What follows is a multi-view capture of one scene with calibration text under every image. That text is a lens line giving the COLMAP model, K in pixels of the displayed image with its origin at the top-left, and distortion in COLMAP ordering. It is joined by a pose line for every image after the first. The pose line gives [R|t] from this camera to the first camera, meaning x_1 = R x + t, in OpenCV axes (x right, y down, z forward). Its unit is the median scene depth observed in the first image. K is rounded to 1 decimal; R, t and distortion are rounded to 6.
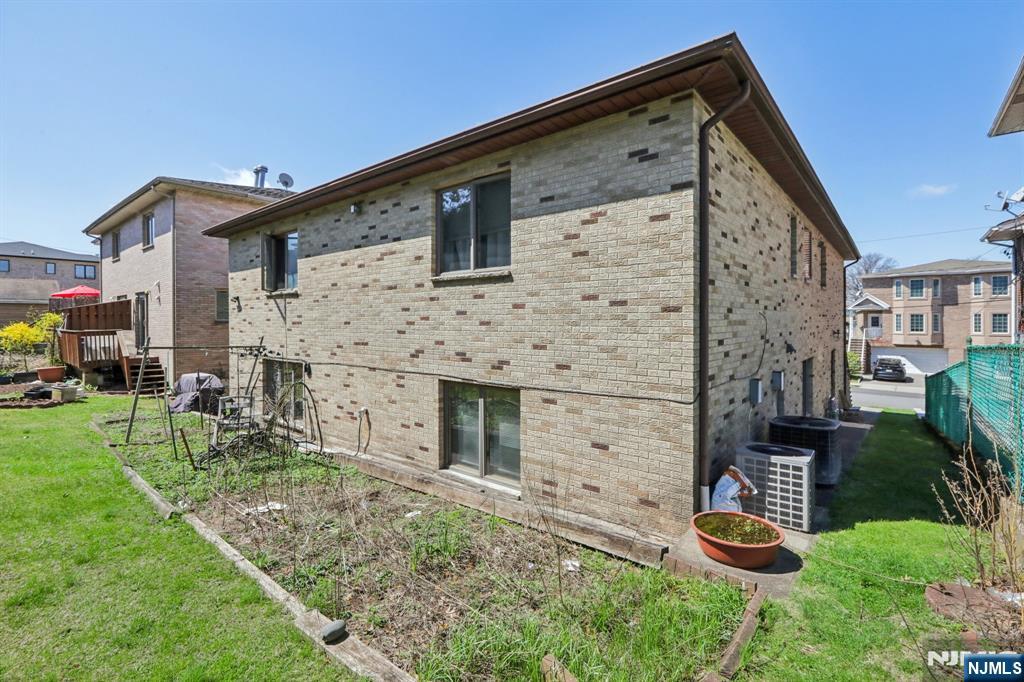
lens RADIAL K [[461.3, 0, 492.2], [0, 461.3, 318.1], [0, 0, 1]] dist [0.008091, 0.001154]
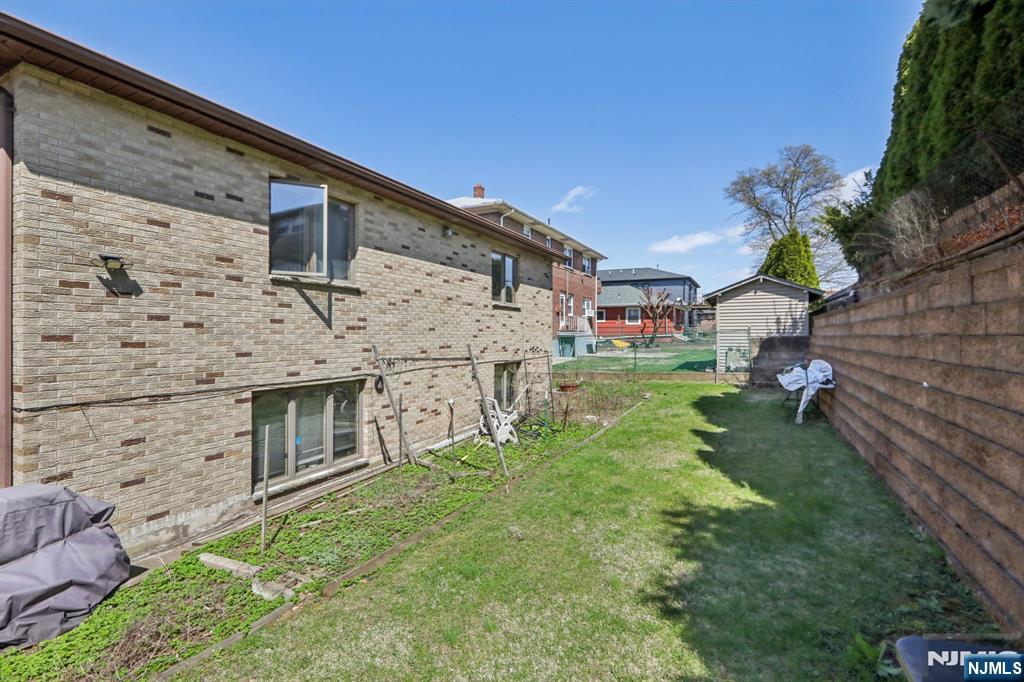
lens RADIAL K [[461.3, 0, 517.3], [0, 461.3, 335.1], [0, 0, 1]] dist [0.008091, 0.001154]
pose [[-0.240204, 0.006623, 0.970700, -1.530981], [-0.000938, 0.999975, -0.007055, 0.034340], [-0.970722, -0.002605, -0.240191, 1.149435]]
